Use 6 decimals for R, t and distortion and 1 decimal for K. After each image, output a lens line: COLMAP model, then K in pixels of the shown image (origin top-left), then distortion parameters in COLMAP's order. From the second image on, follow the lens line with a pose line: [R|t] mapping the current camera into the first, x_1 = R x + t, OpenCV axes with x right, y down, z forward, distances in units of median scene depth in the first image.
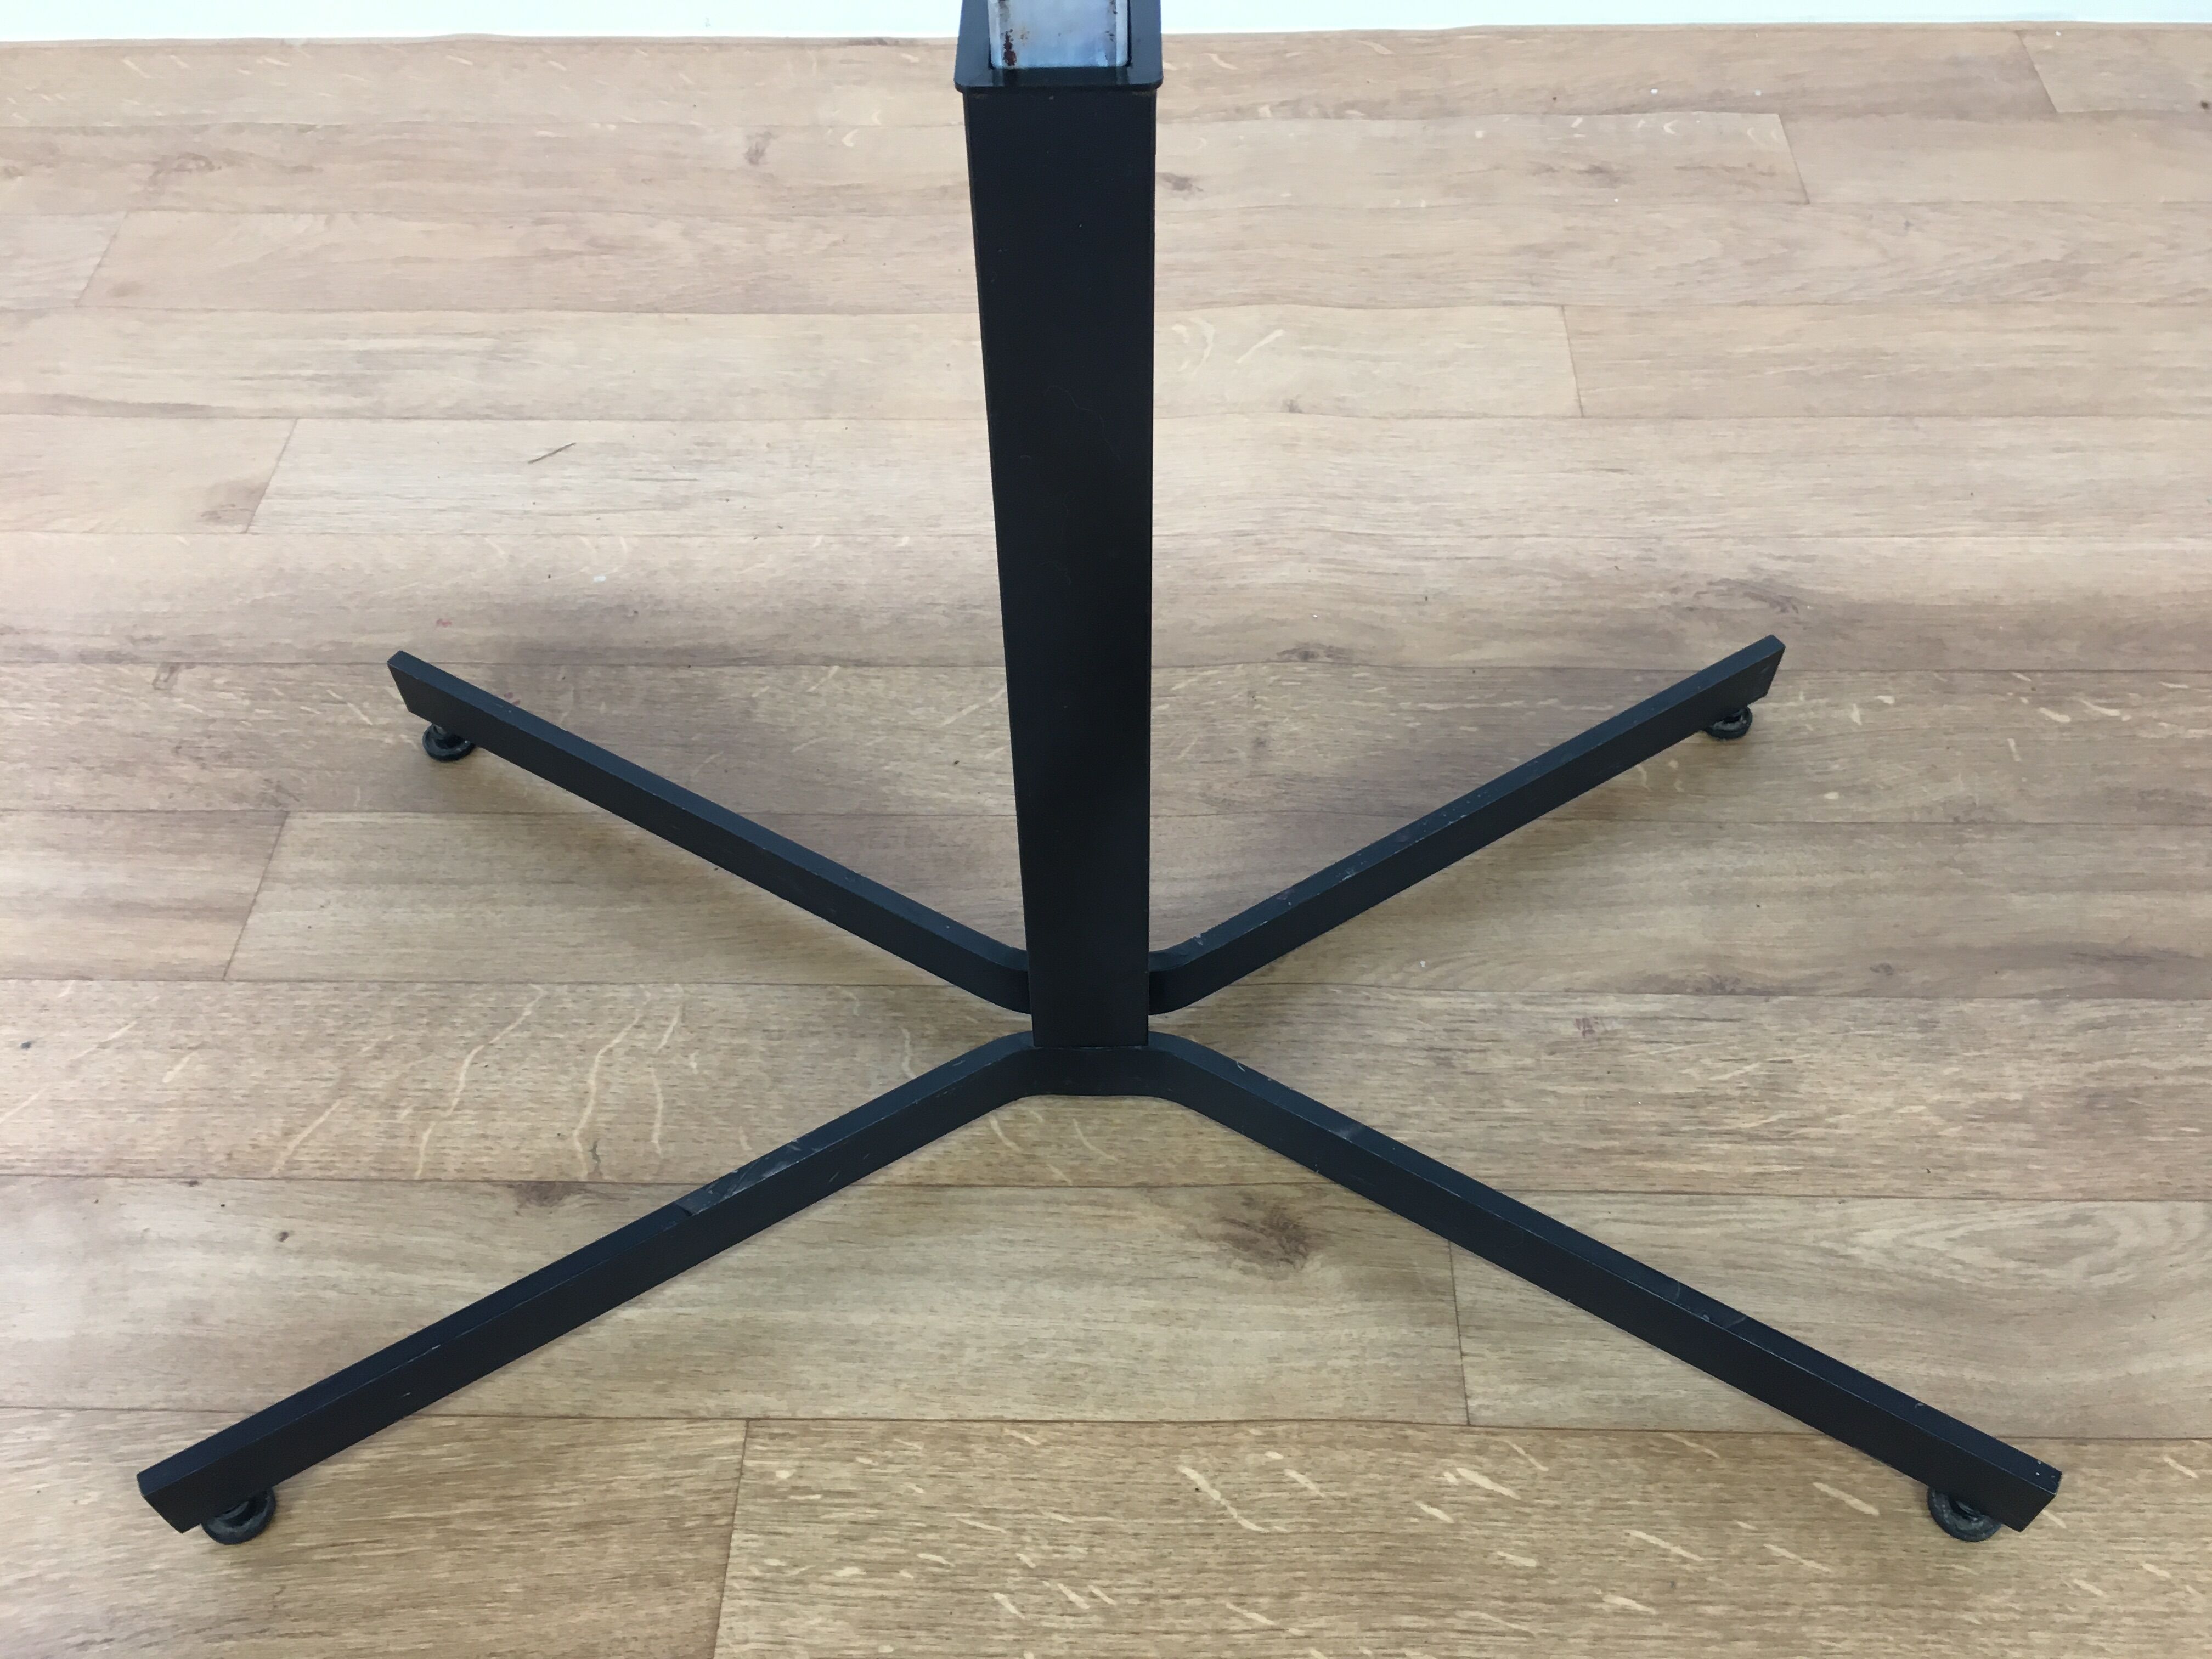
lens RADIAL K [[1894.1, 0, 1108.1], [0, 1894.1, 829.9], [0, 0, 1]] dist [0.075974, -0.125645]
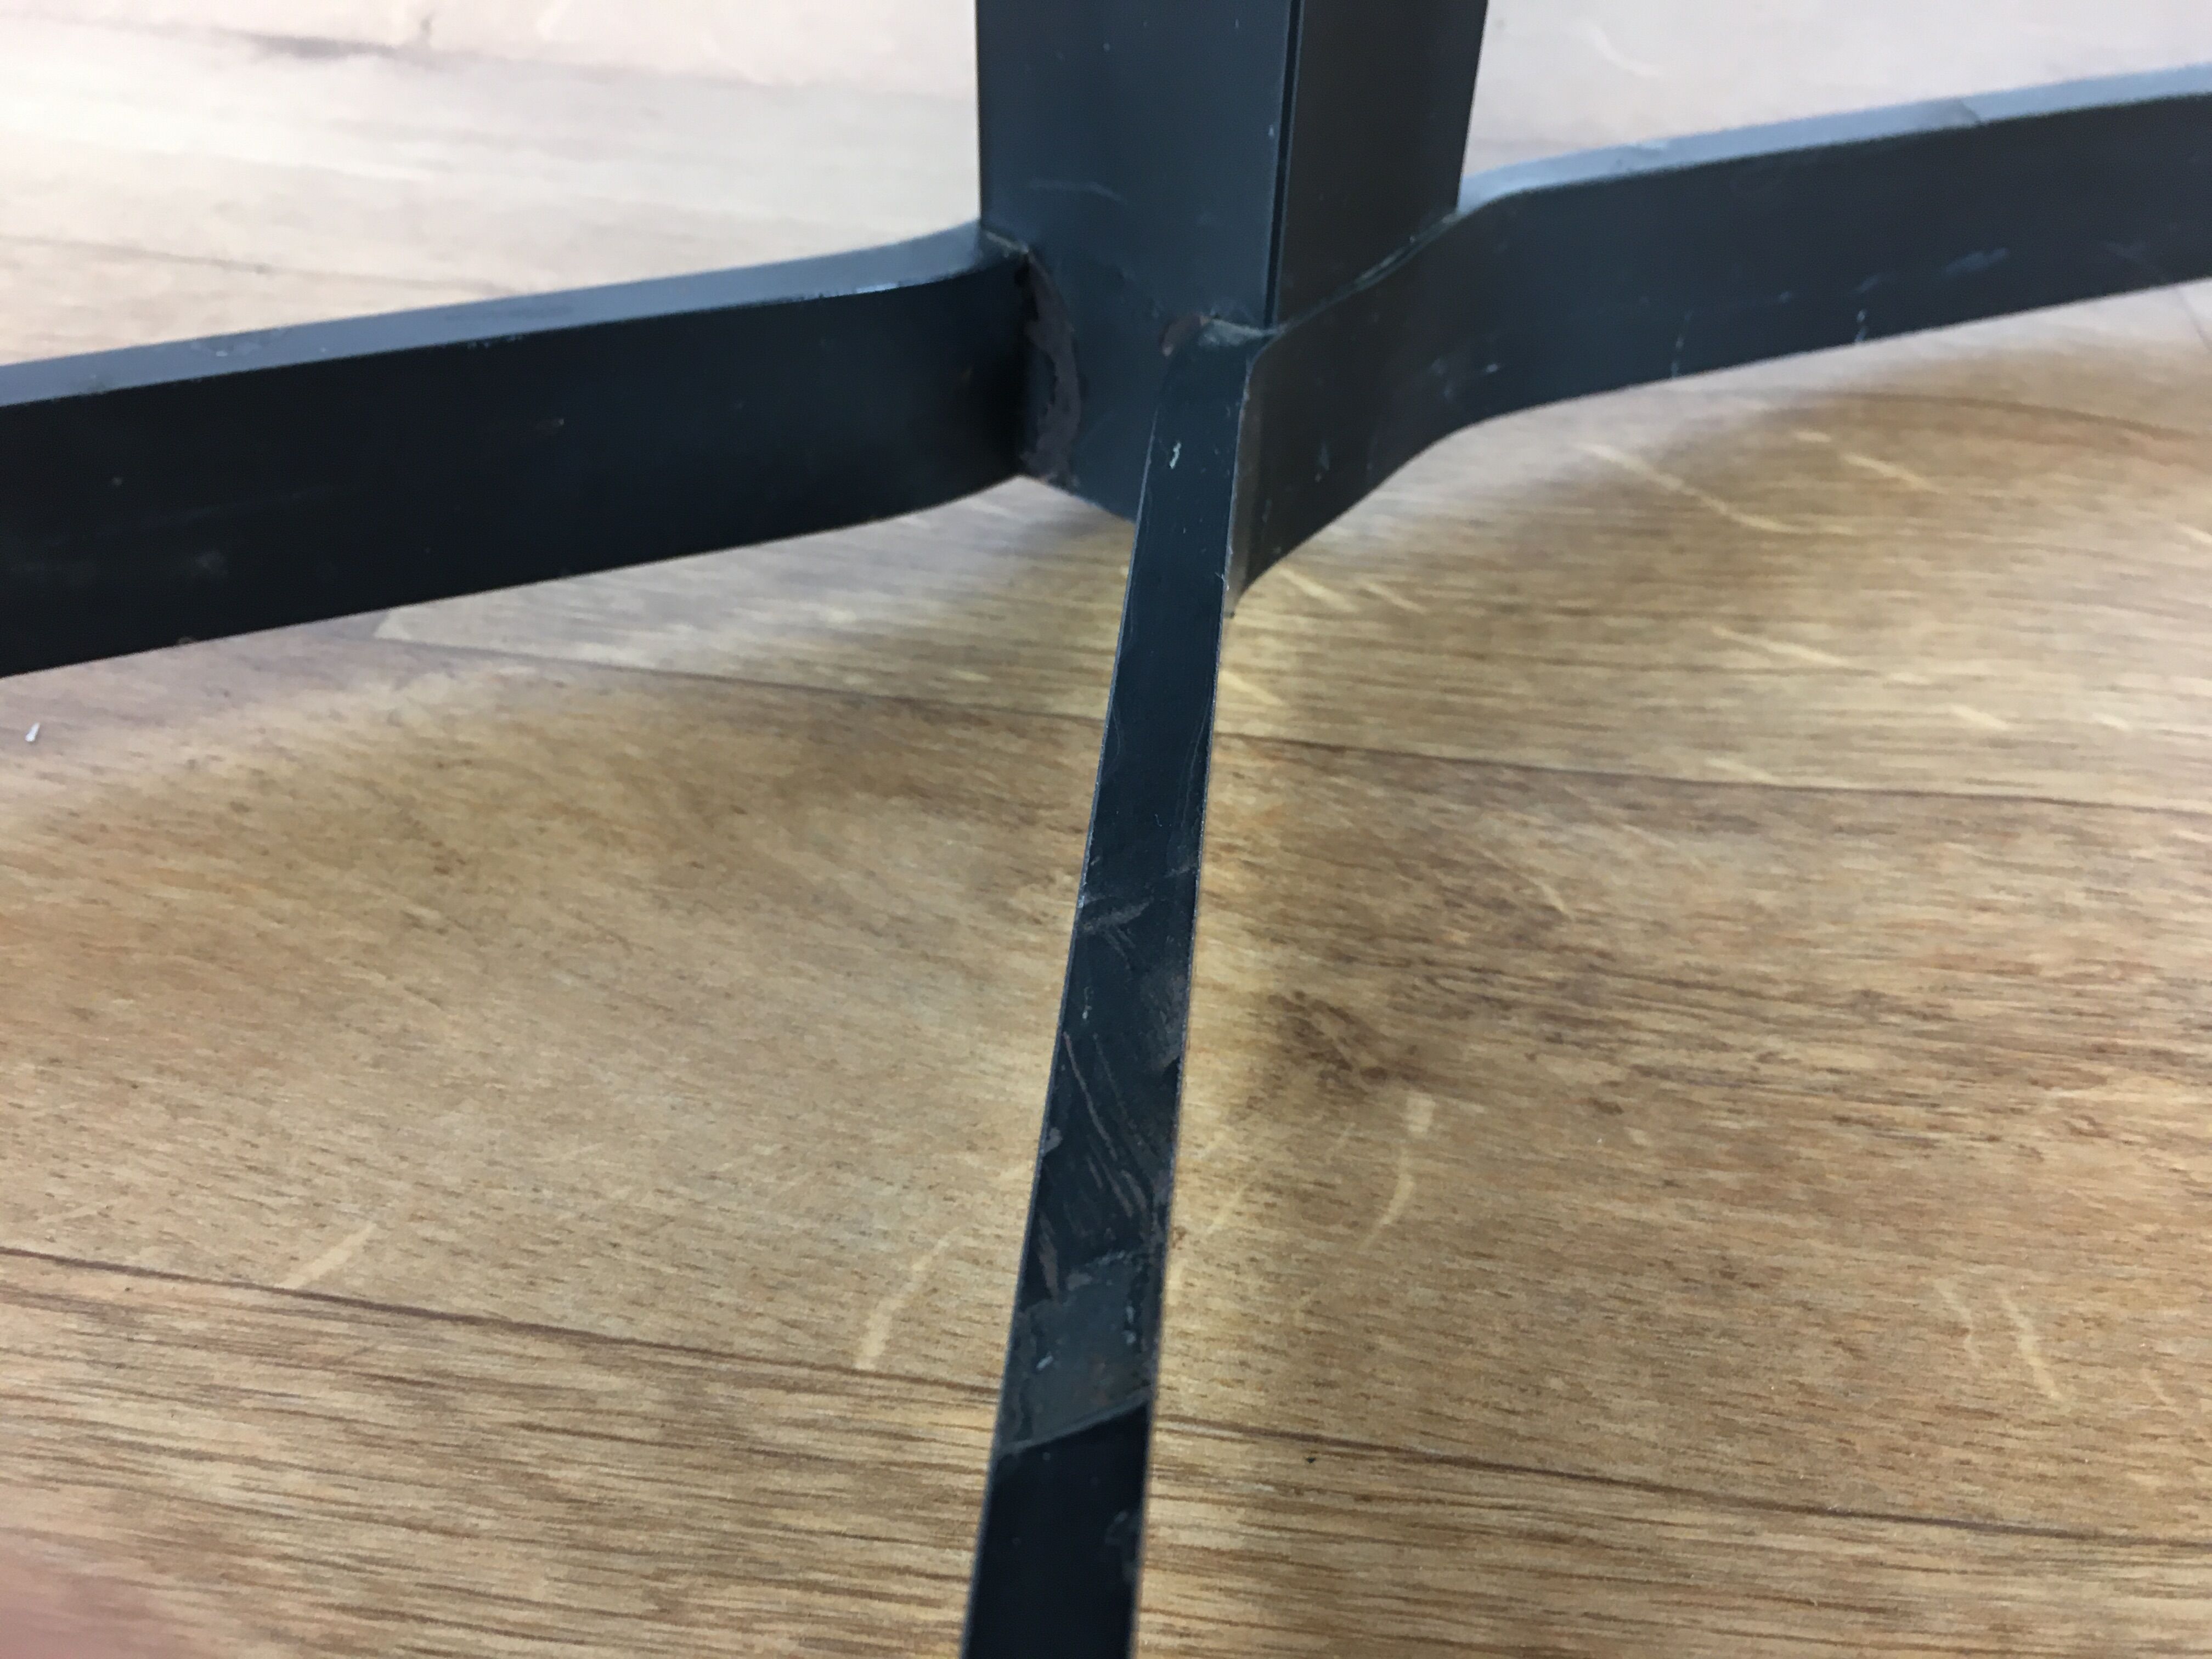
lens RADIAL K [[1894.1, 0, 1102.4], [0, 1894.1, 860.8], [0, 0, 1]] dist [0.075974, -0.125645]
pose [[0.990663, 0.123096, -0.058606, -0.026423], [-0.130005, 0.982395, -0.134157, 0.418423], [0.041060, 0.140523, 0.989226, 0.496475]]
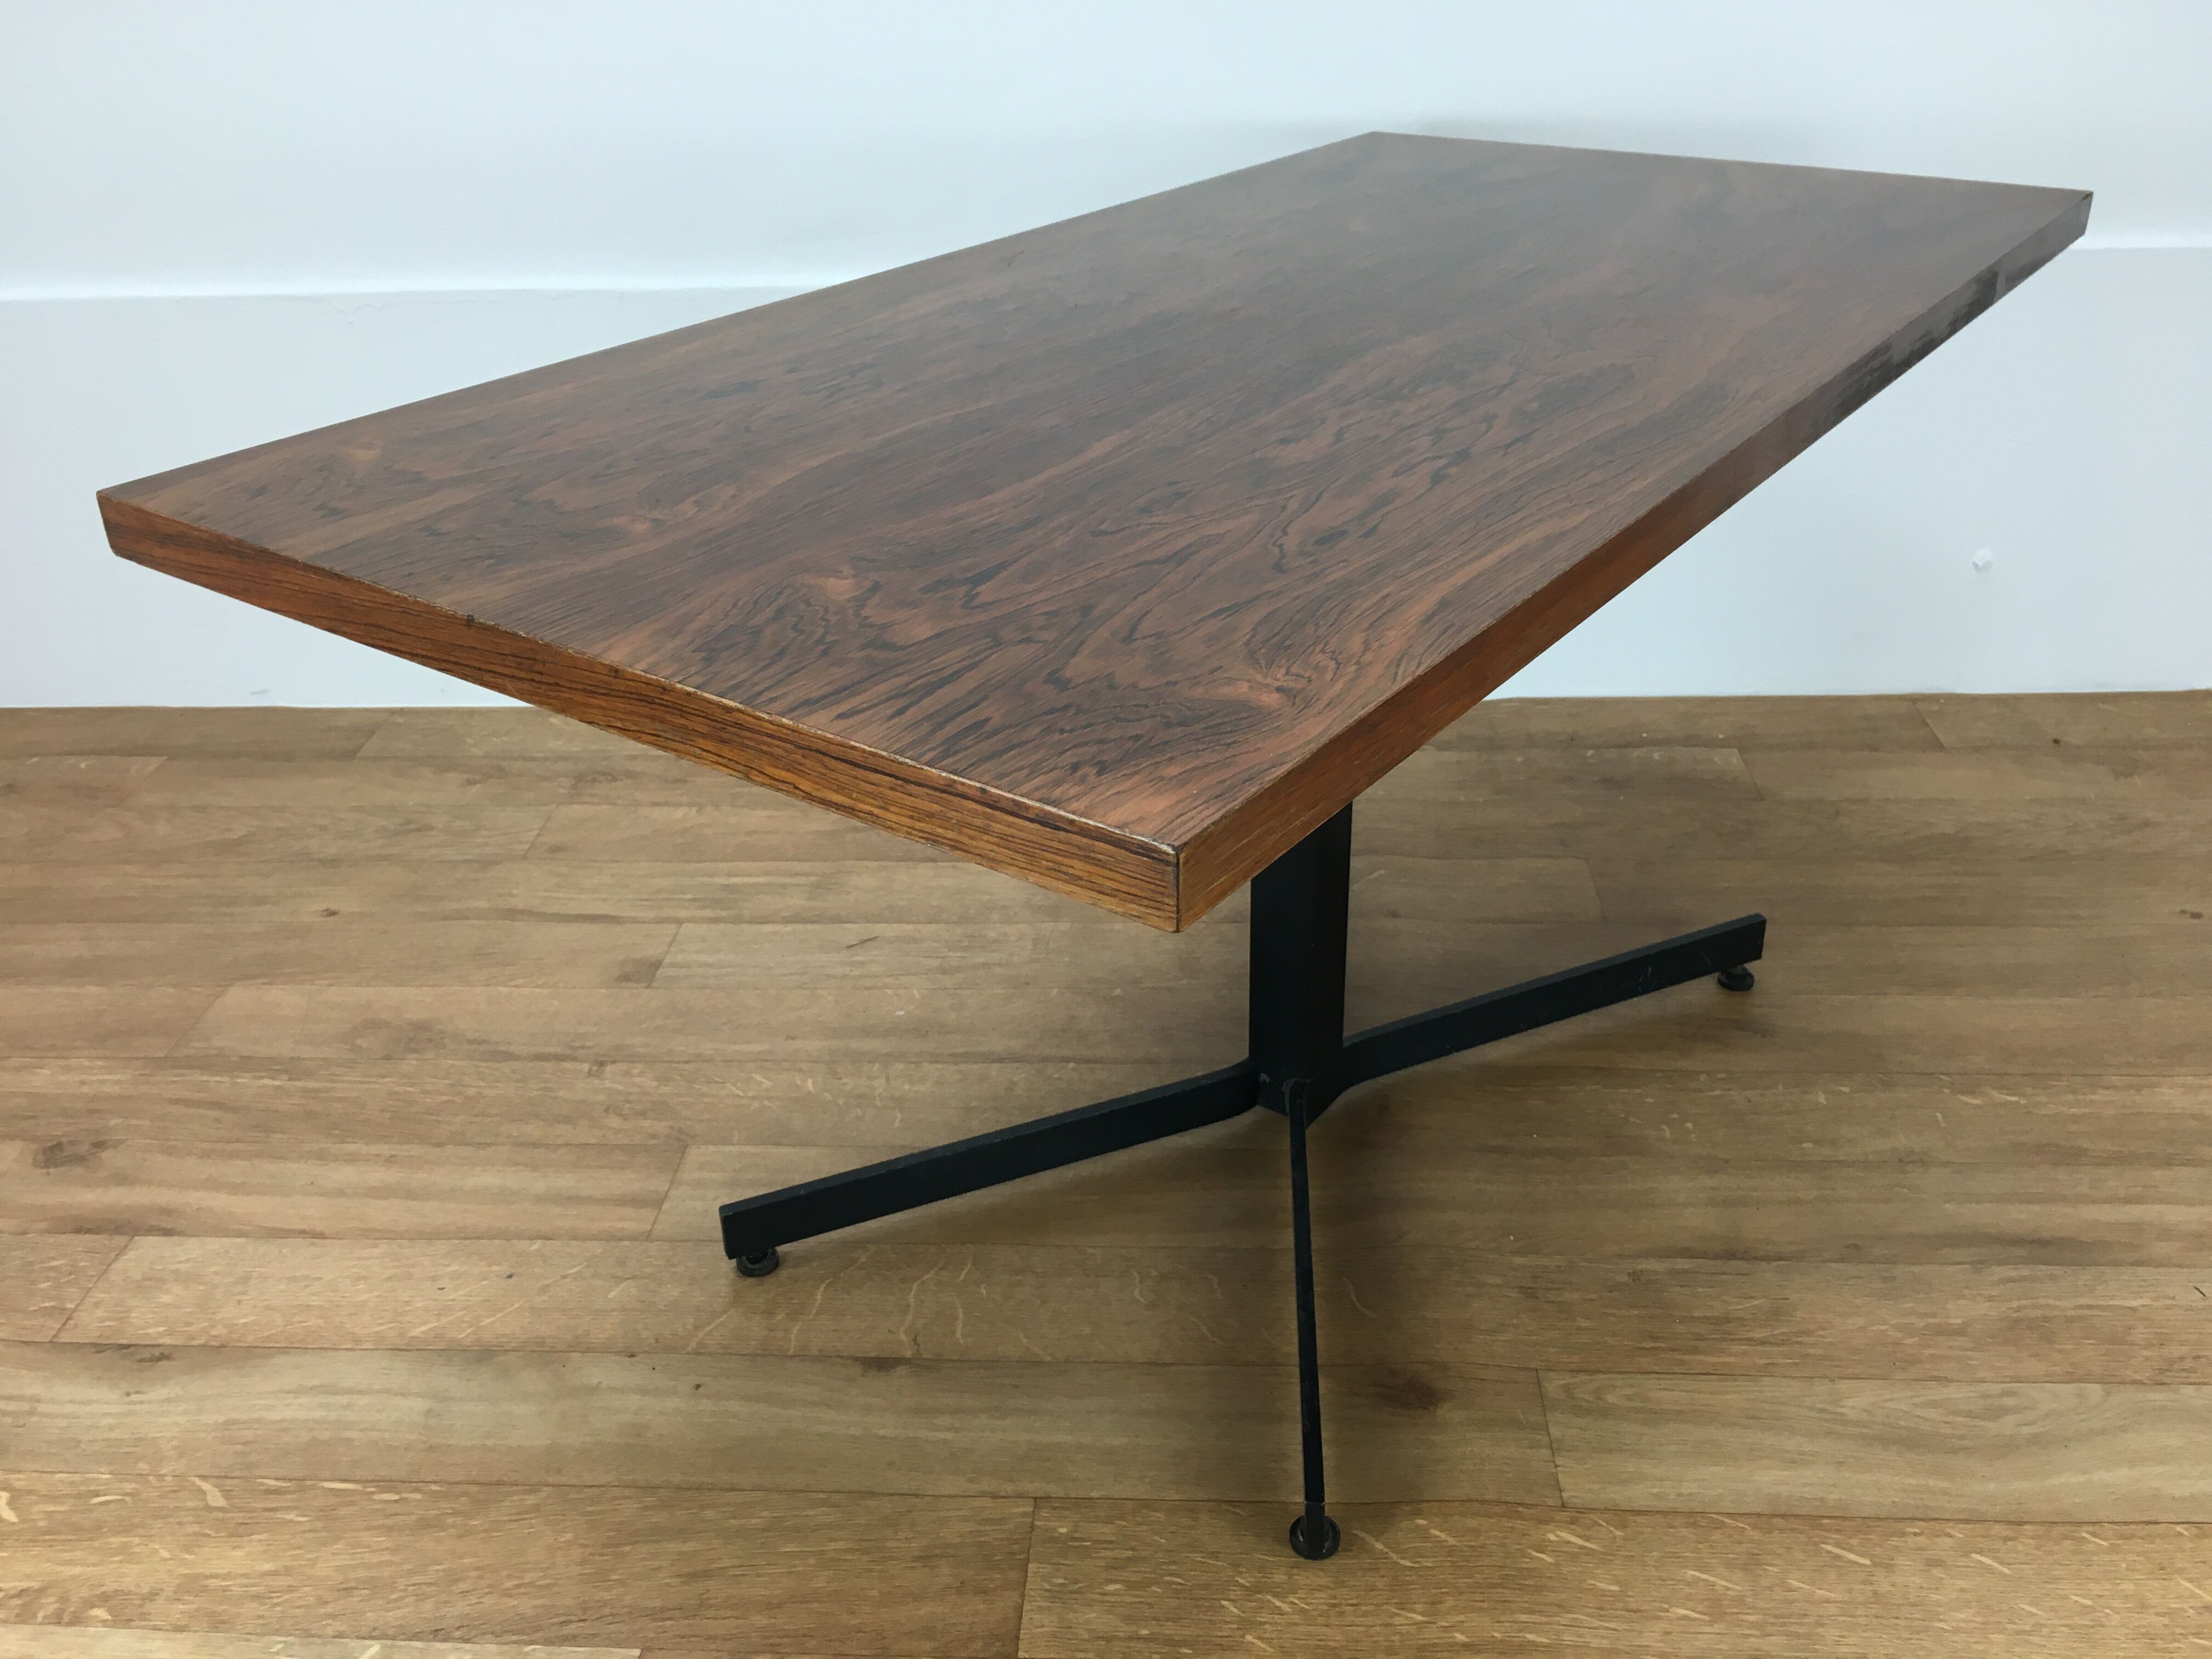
lens RADIAL K [[1894.1, 0, 1096.1], [0, 1894.1, 837.5], [0, 0, 1]] dist [0.075974, -0.125645]
pose [[0.998875, 0.005557, -0.047104, -0.071200], [-0.023516, 0.920479, -0.390083, 0.351319], [0.041190, 0.390752, 0.919574, -0.393060]]
